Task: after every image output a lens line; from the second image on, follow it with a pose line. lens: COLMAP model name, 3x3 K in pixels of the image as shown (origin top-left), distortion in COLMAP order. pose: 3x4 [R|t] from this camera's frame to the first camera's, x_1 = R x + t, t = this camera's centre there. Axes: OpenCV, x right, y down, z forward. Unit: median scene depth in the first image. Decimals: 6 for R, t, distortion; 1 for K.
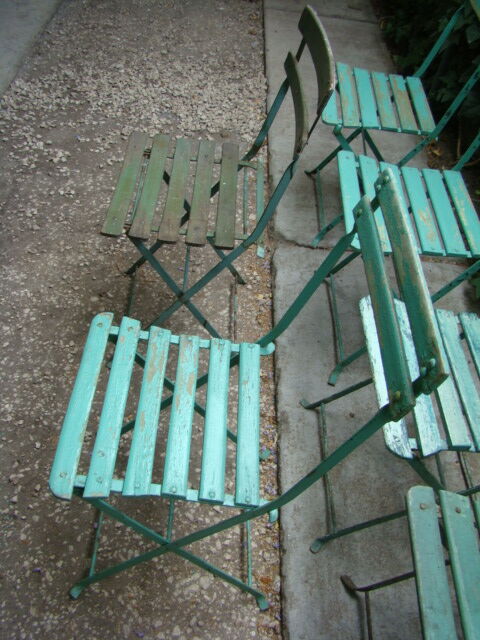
lens RADIAL K [[595.1, 0, 221.0], [0, 595.1, 308.5], [0, 0, 1]] dist [-0.125163, 0.000000]
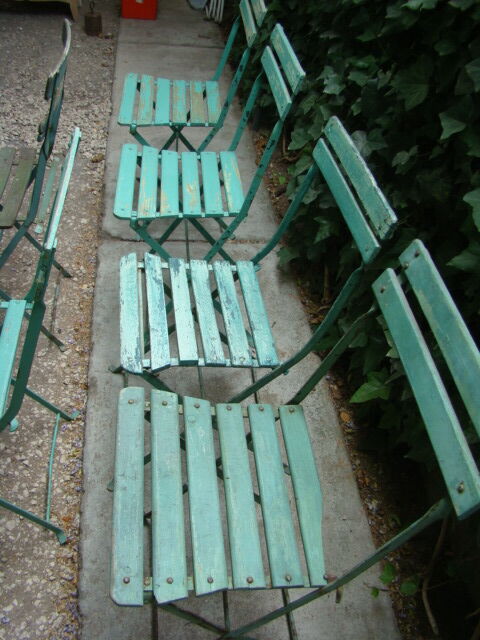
lens RADIAL K [[595.1, 0, 235.9], [0, 595.1, 324.3], [0, 0, 1]] dist [-0.125163, 0.000000]
pose [[0.988759, -0.098973, 0.112072, 0.263163], [0.104598, 0.993475, -0.045461, 0.158217], [-0.106842, 0.056672, 0.992660, -0.131904]]
